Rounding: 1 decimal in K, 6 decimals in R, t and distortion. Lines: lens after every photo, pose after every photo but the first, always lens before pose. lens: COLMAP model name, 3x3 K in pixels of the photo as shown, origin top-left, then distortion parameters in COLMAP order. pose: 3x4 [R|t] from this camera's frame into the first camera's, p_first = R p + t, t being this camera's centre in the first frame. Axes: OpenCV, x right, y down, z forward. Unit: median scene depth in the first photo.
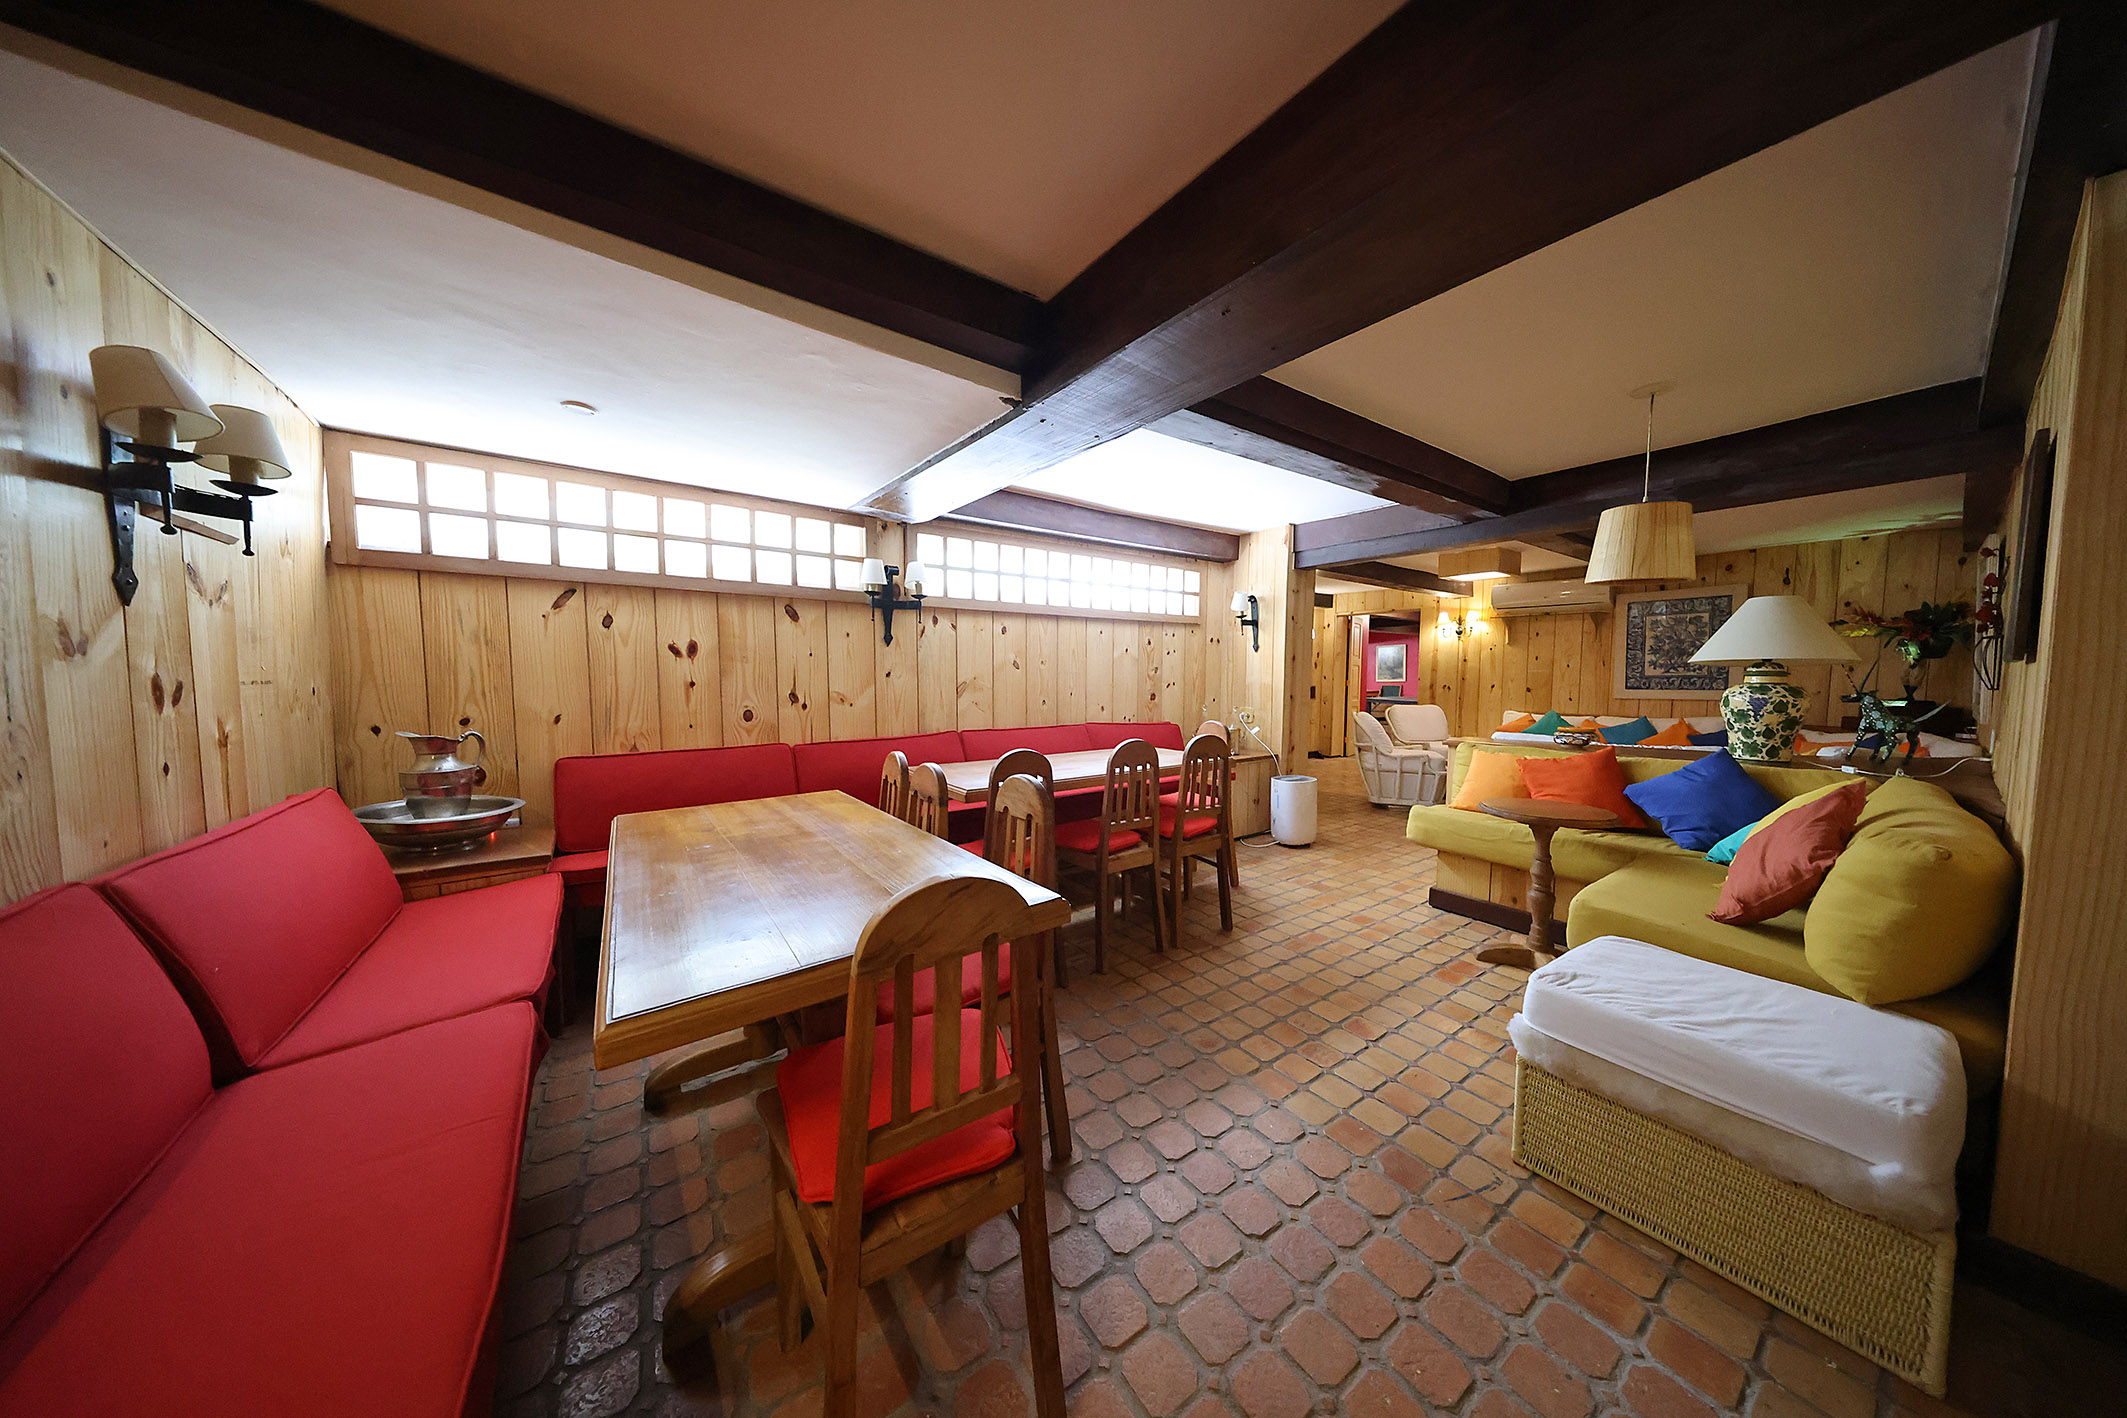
lens RADIAL K [[617.1, 0, 1067.1], [0, 617.1, 712.5], [0, 0, 1]] dist [0.000567, 0.000015]
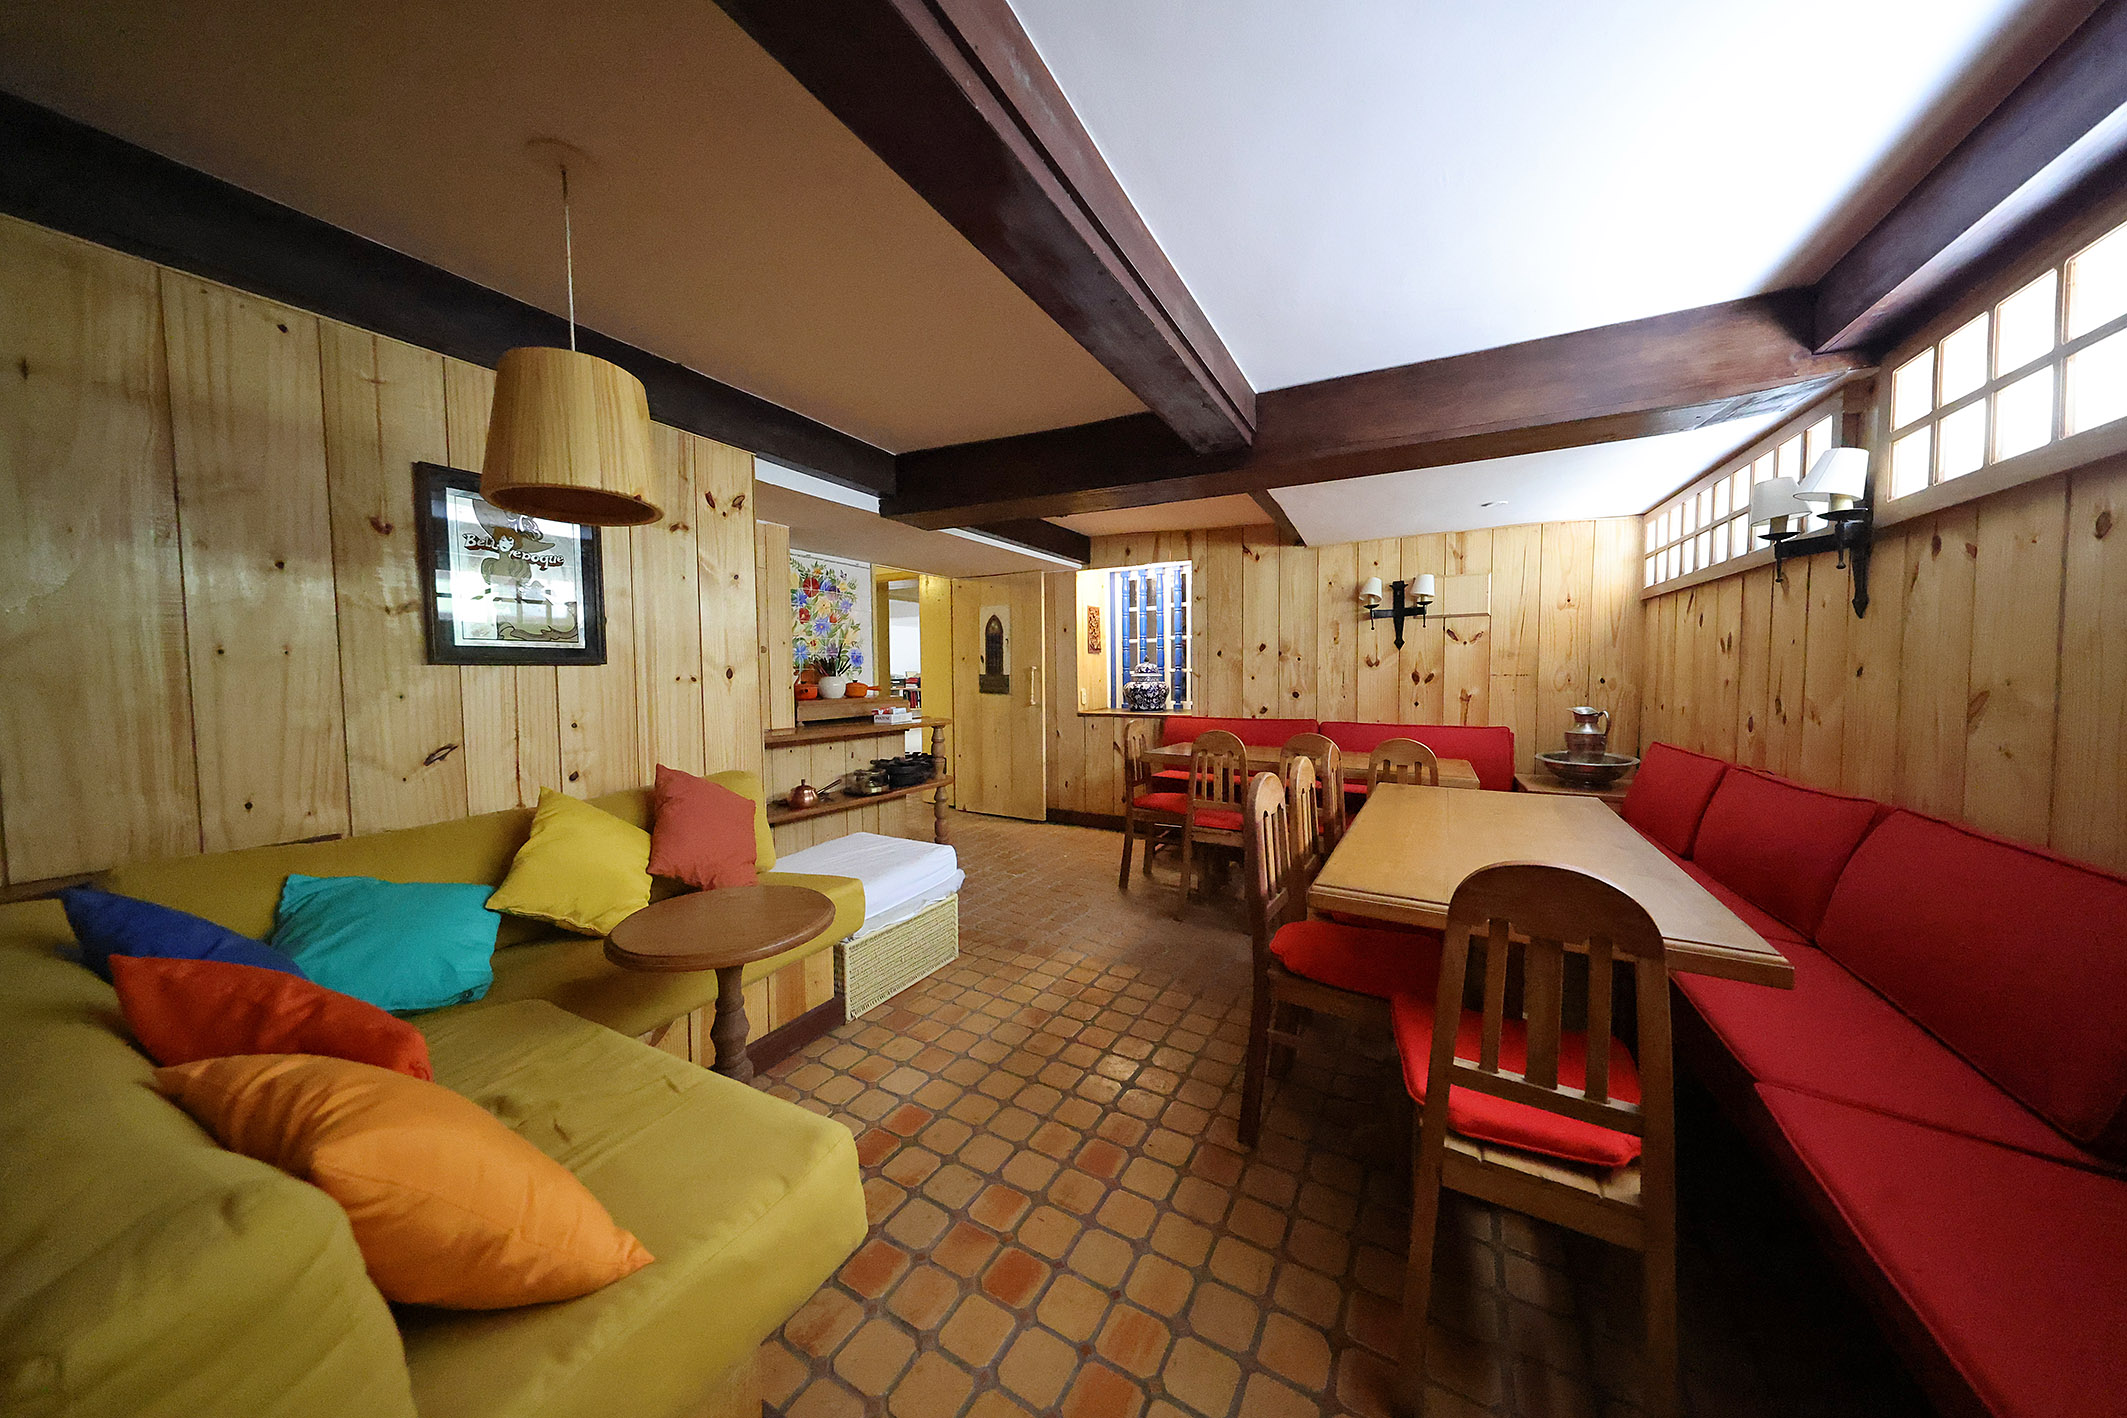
lens RADIAL K [[661.2, 0, 1059.7], [0, 661.2, 702.1], [0, 0, 1]] dist [0.002026, 0.000006]
pose [[-0.901594, 0.021084, -0.432070, 1.074619], [-0.025109, 0.994577, 0.100926, -0.144246], [0.431854, 0.101843, -0.896175, 2.322832]]
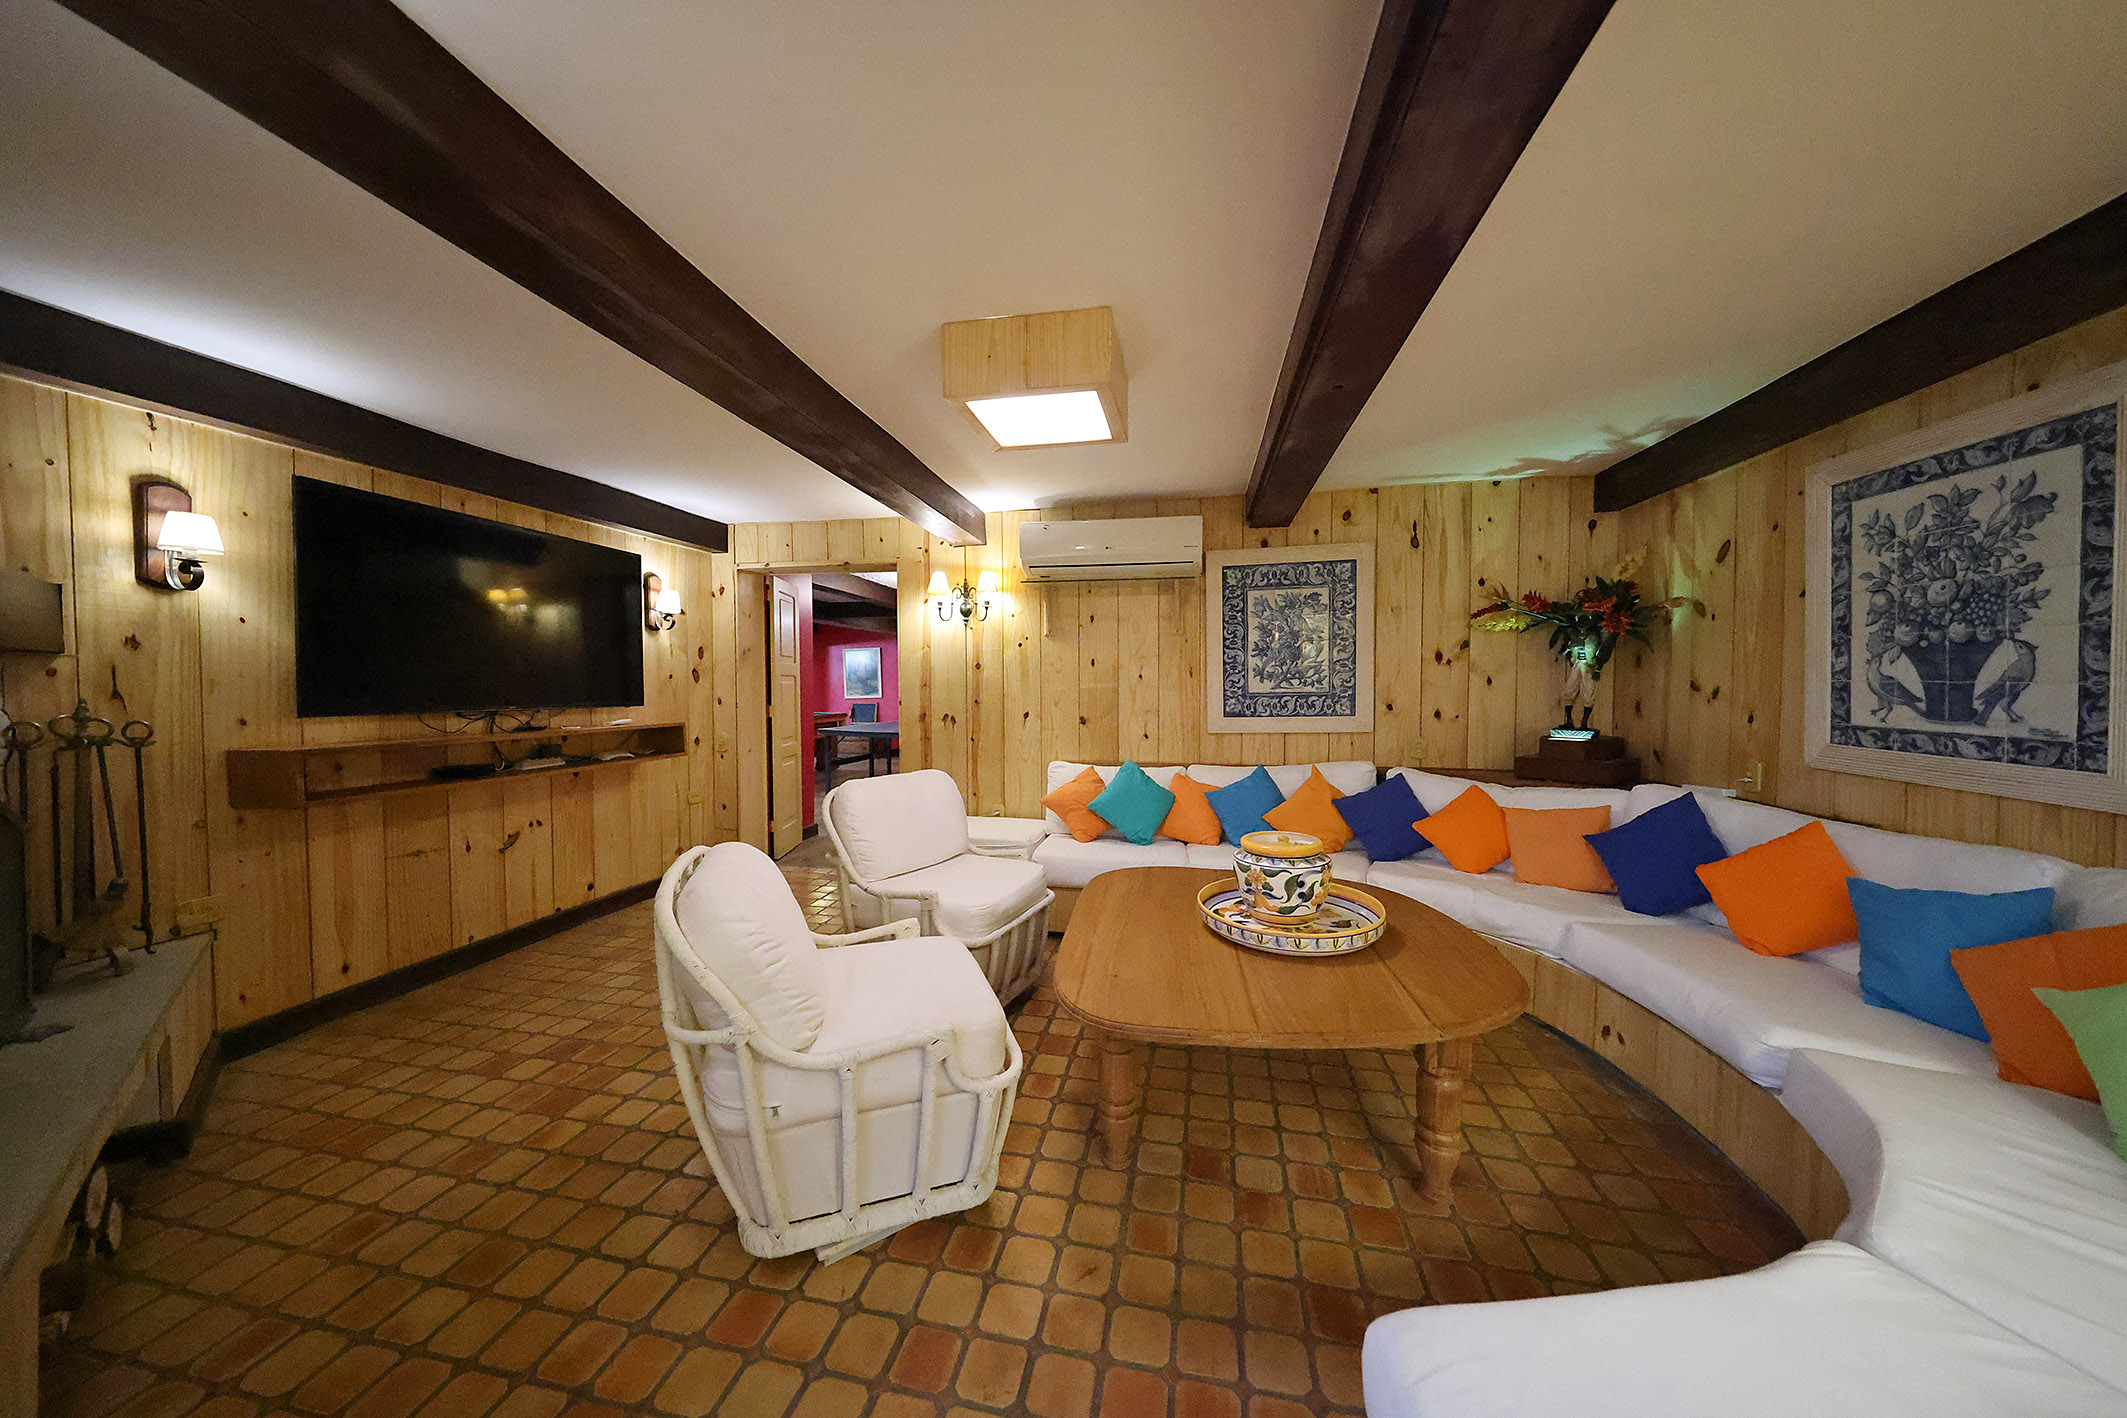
lens RADIAL K [[661.2, 0, 1059.2], [0, 661.2, 699.2], [0, 0, 1]] dist [0.002026, 0.000006]
pose [[0.726278, -0.023770, 0.686990, 0.304008], [0.053073, 0.998358, -0.021564, -0.039994], [-0.685349, 0.052122, 0.726347, 0.538052]]
